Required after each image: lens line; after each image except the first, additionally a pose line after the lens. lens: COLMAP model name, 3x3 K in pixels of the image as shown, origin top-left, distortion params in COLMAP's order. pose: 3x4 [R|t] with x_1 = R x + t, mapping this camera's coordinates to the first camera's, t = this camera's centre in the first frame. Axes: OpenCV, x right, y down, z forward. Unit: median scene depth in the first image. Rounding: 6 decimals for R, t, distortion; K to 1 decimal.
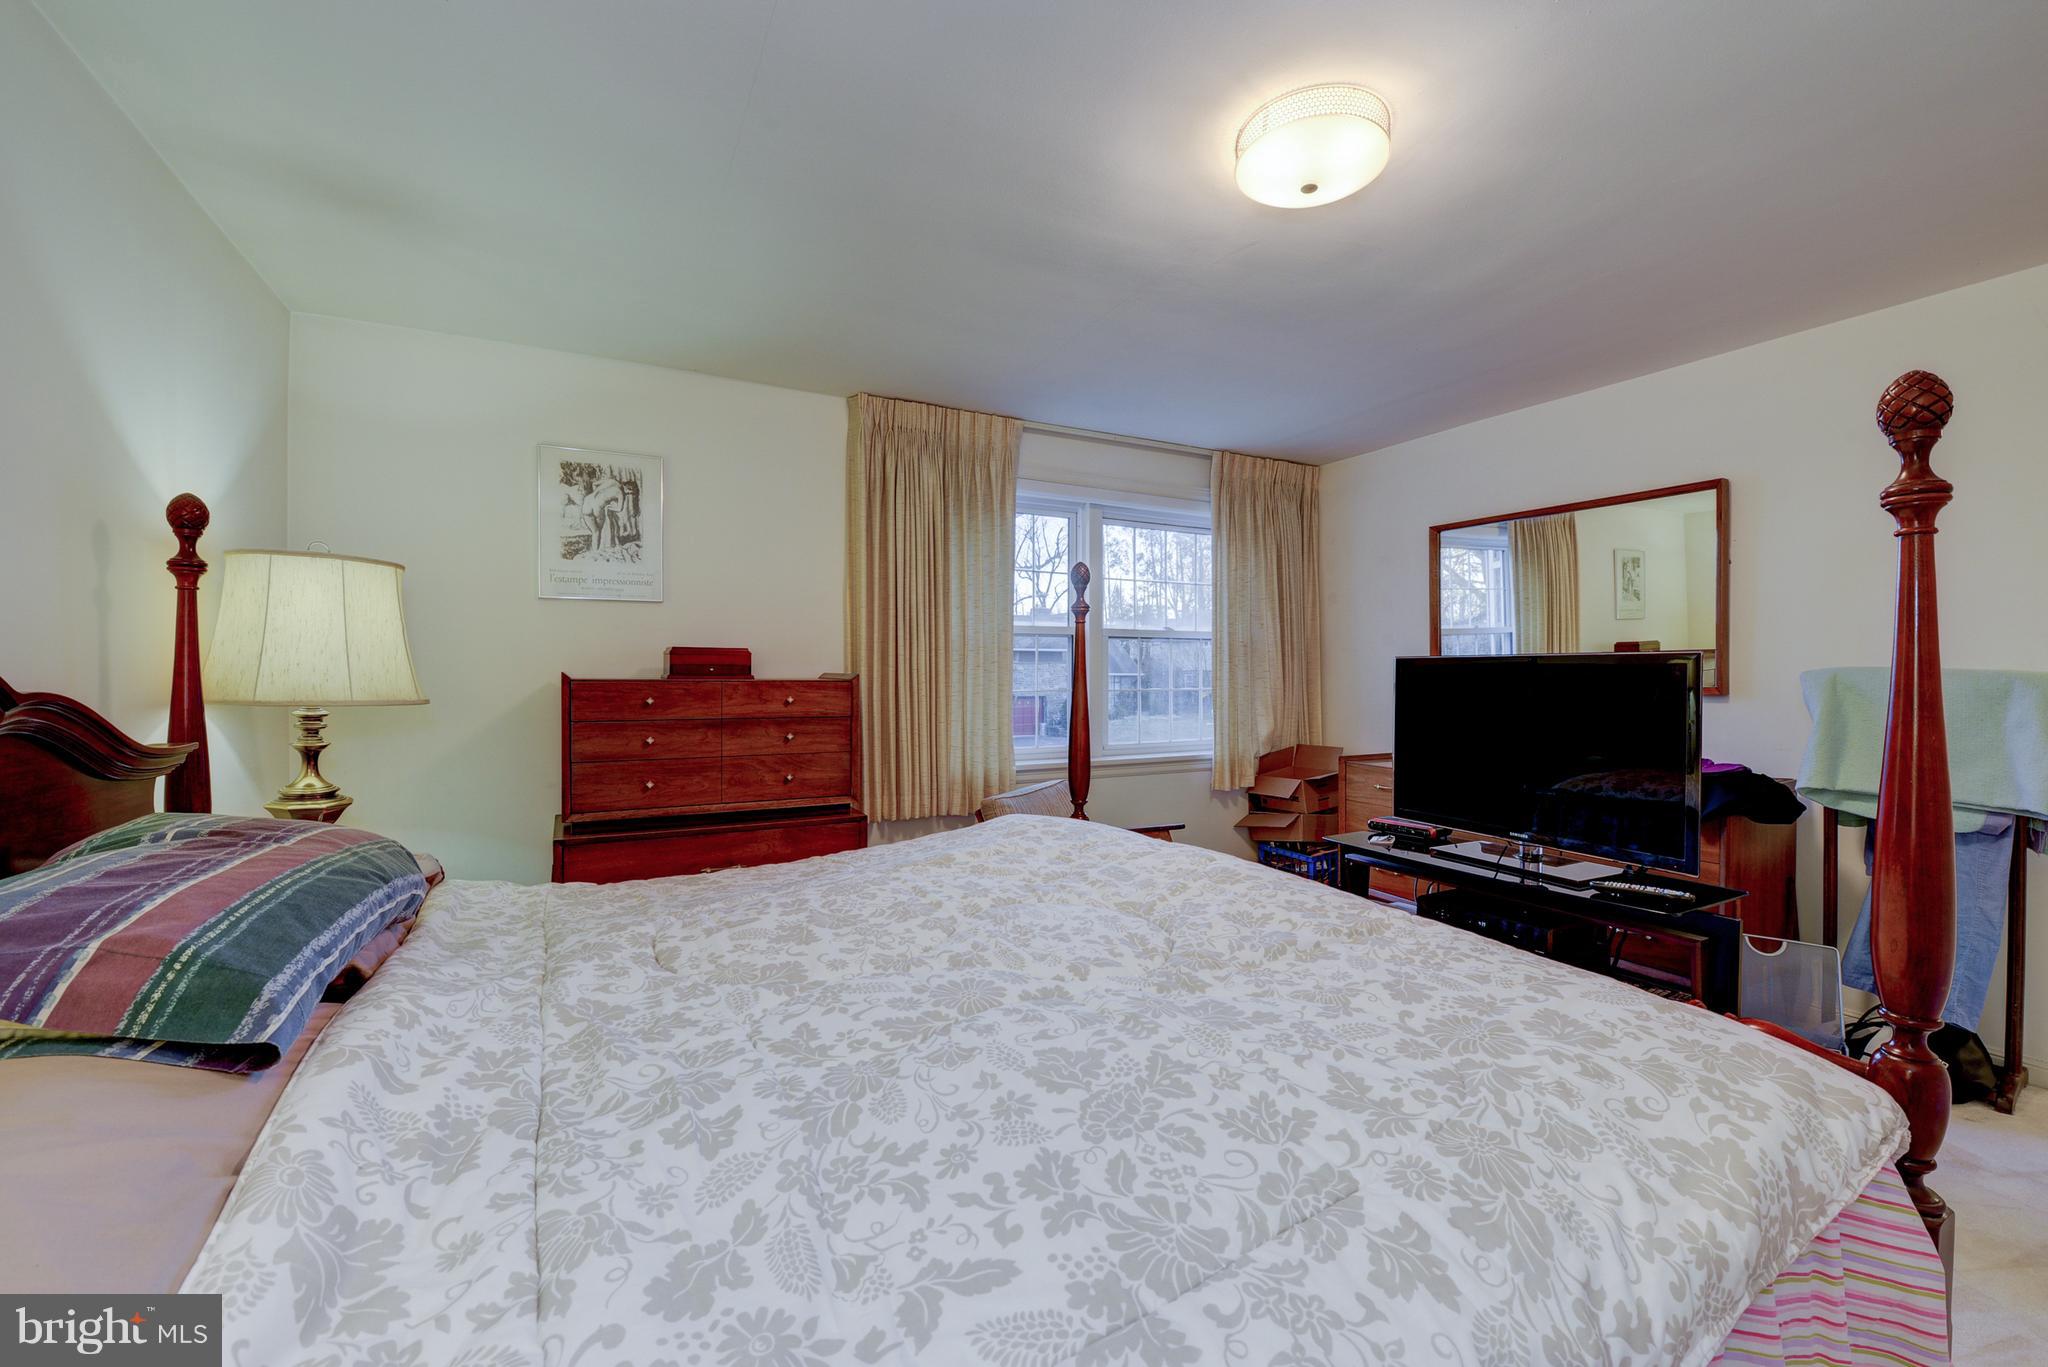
lens RADIAL K [[824.9, 0, 1024.0], [0, 824.9, 683.5], [0, 0, 1]] dist [0.001485, -0.009092]
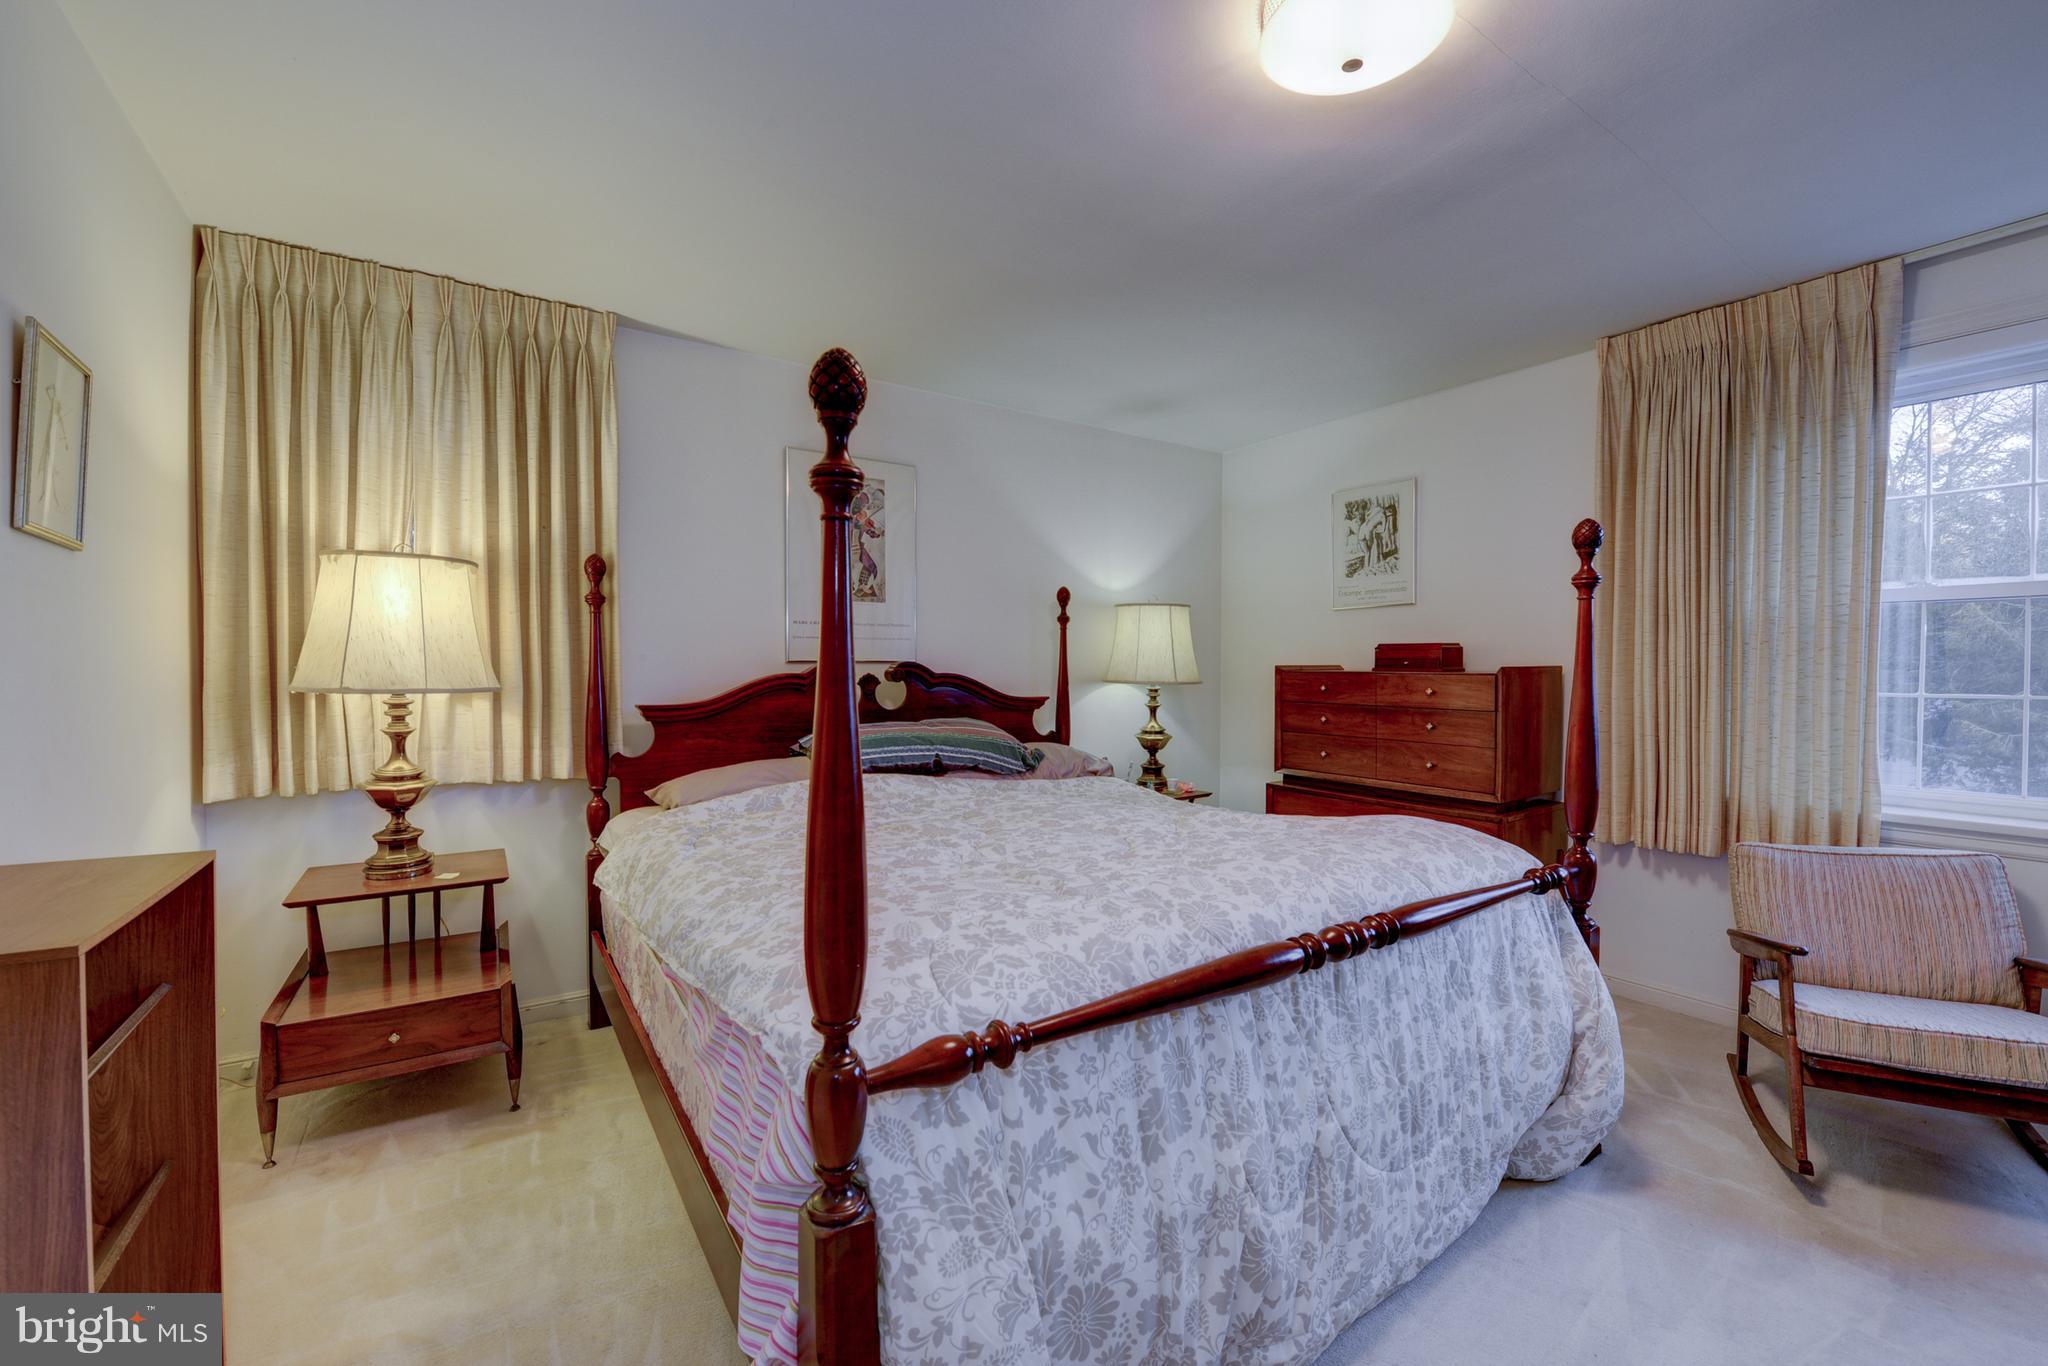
lens RADIAL K [[824.9, 0, 1024.0], [0, 824.9, 683.0], [0, 0, 1]] dist [0.001485, -0.009092]
pose [[0.113783, 0.020820, -0.993287, 0.670770], [-0.011605, 0.999740, 0.019626, -0.005670], [0.993438, 0.009294, 0.113996, 0.349881]]
